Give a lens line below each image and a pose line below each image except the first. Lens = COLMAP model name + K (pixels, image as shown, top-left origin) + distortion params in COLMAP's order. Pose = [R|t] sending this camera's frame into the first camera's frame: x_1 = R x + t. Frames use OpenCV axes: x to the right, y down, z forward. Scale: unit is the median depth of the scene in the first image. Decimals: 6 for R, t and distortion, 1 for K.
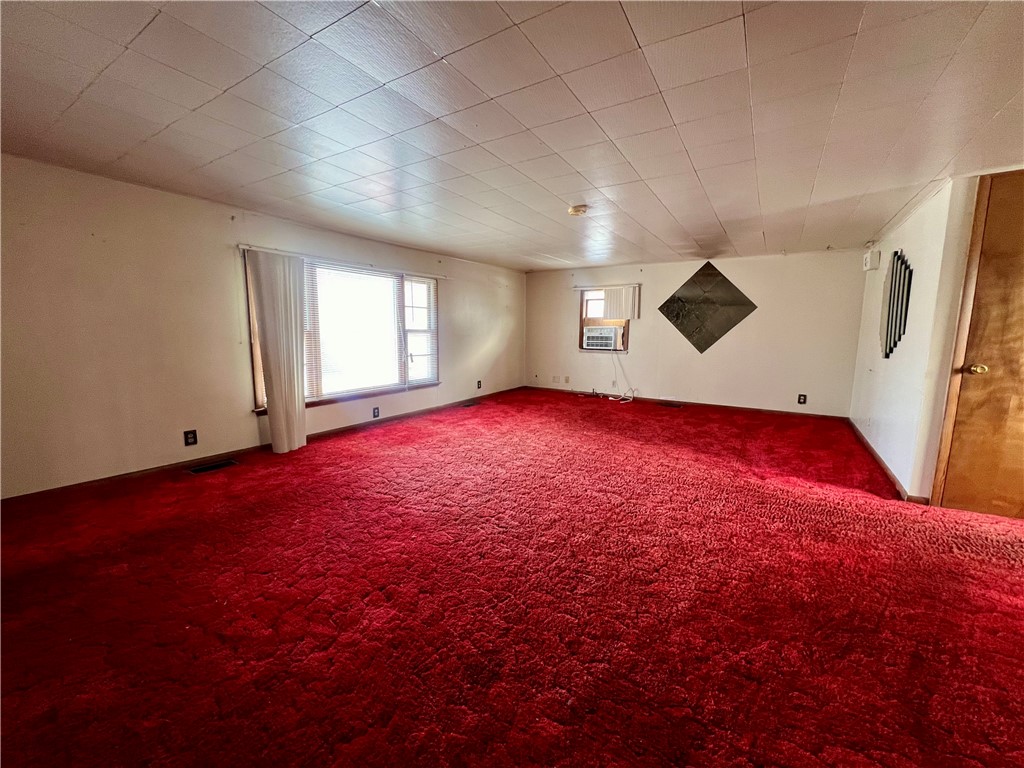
lens RADIAL K [[407.4, 0, 513.8], [0, 407.4, 385.7], [0, 0, 1]] dist [-0.001571, -0.000455]
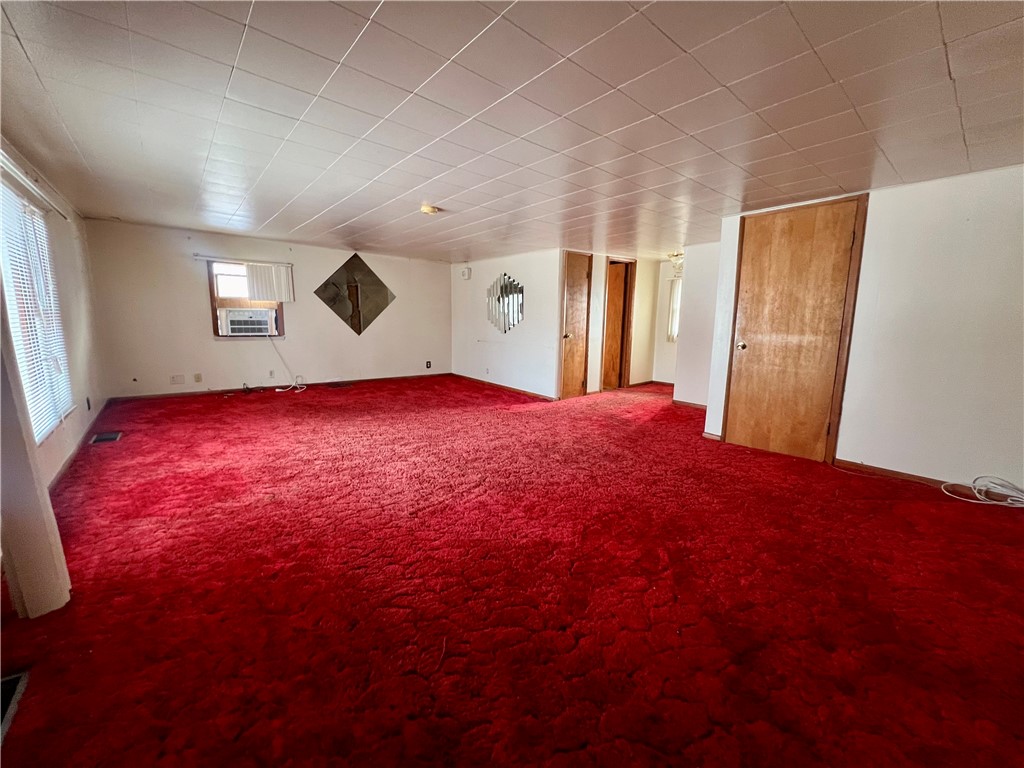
lens RADIAL K [[407.4, 0, 513.8], [0, 407.4, 385.7], [0, 0, 1]] dist [-0.001571, -0.000455]
pose [[0.301701, -0.156413, 0.940485, -0.499875], [0.109697, 0.985594, 0.128725, -0.041002], [-0.947071, 0.064332, 0.314512, 0.254423]]
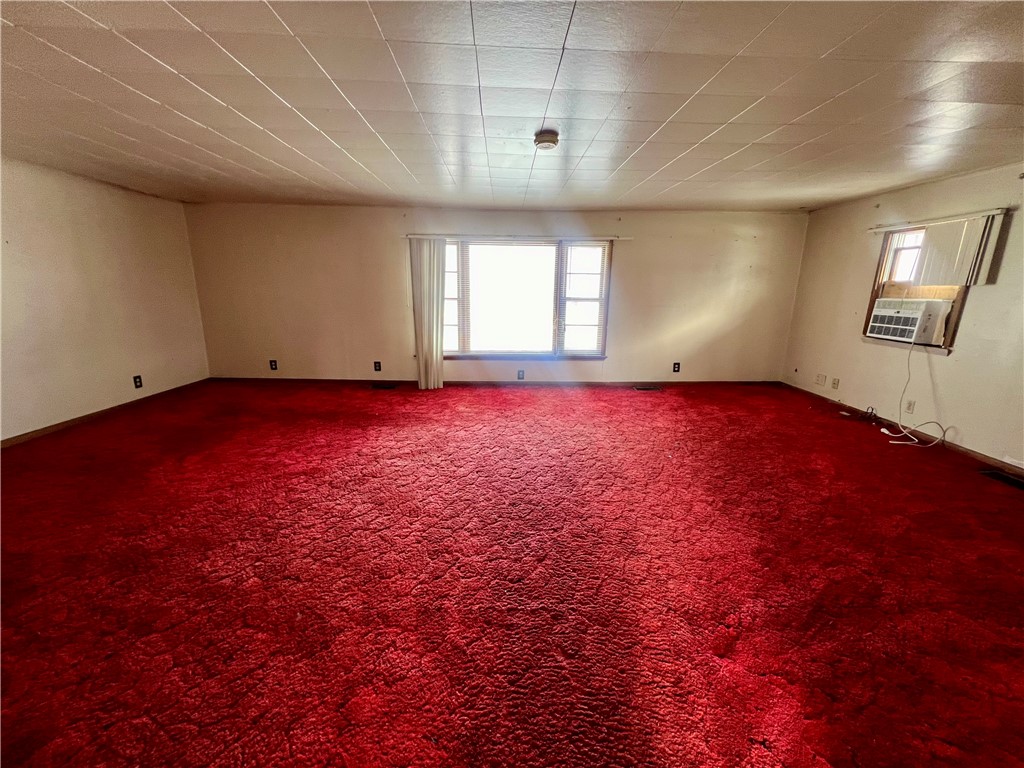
lens RADIAL K [[407.4, 0, 513.8], [0, 407.4, 385.7], [0, 0, 1]] dist [-0.001571, -0.000455]
pose [[0.557872, 0.198193, -0.805915, 0.439744], [-0.120245, 0.980123, 0.157799, -0.061971], [0.821170, 0.008876, 0.570615, 0.300761]]
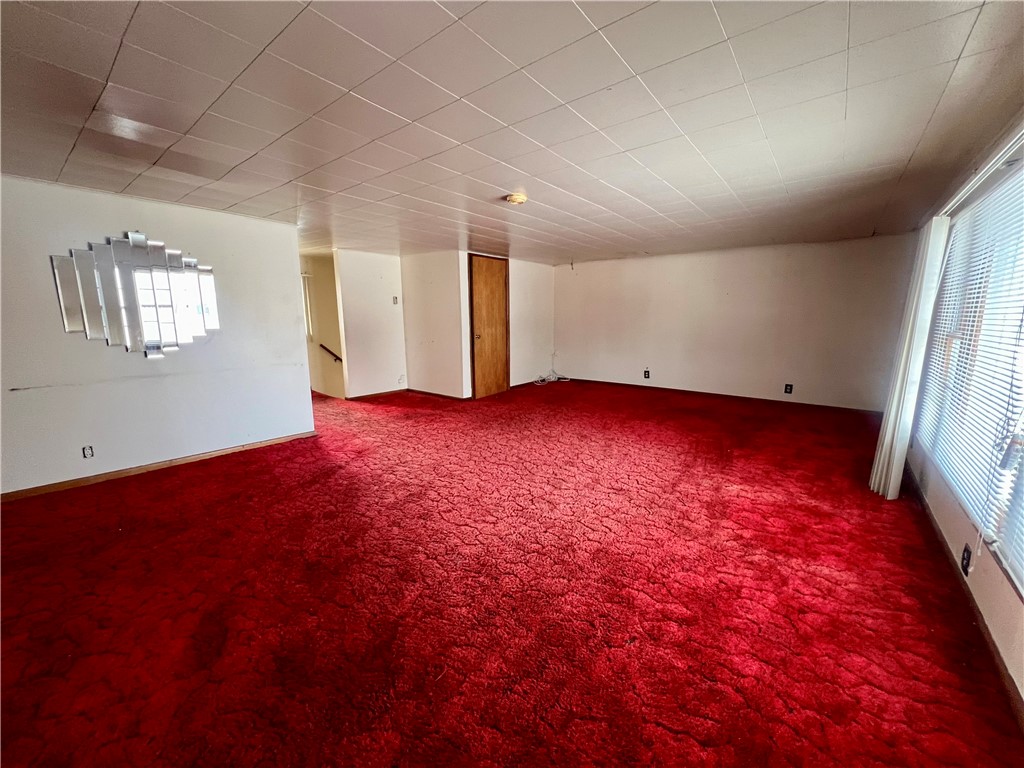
lens RADIAL K [[407.4, 0, 513.8], [0, 407.4, 385.7], [0, 0, 1]] dist [-0.001571, -0.000455]
pose [[-0.994530, -0.022838, 0.101924, 0.031240], [0.008446, 0.955025, 0.296405, -0.165745], [-0.104109, 0.295644, -0.949608, 1.115226]]
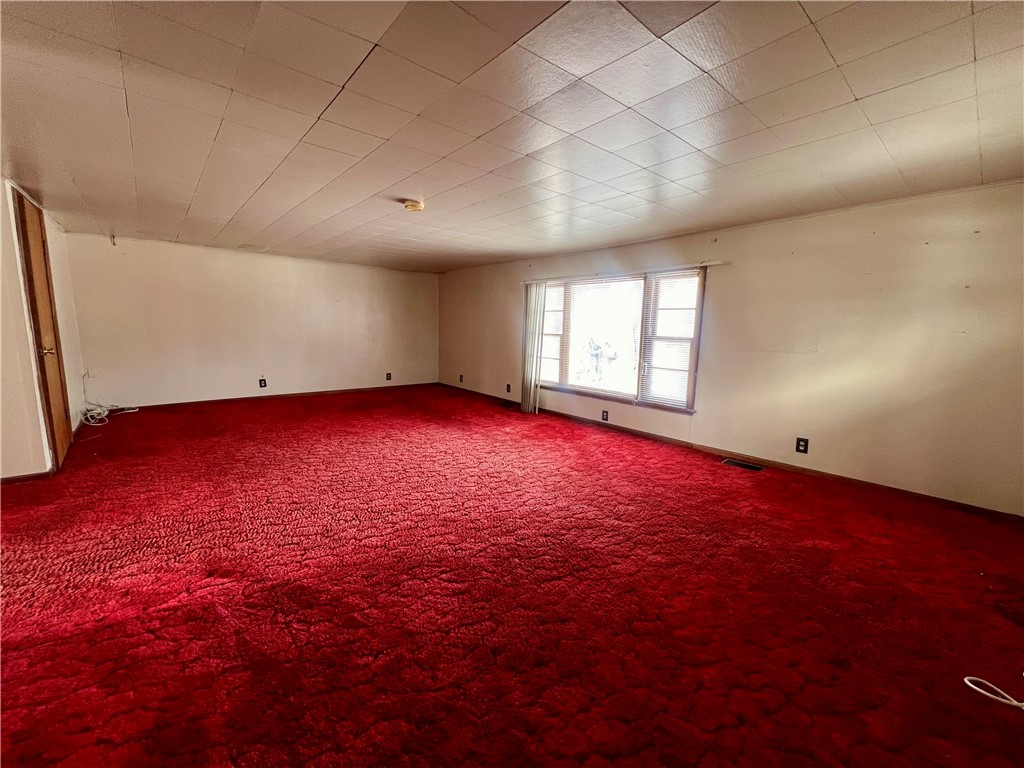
lens RADIAL K [[407.4, 0, 513.8], [0, 407.4, 385.7], [0, 0, 1]] dist [-0.001571, -0.000455]
pose [[-0.286241, 0.126865, -0.949722, 0.571198], [-0.152478, 0.972533, 0.175869, -0.126221], [0.945948, 0.195152, -0.259035, 0.852937]]
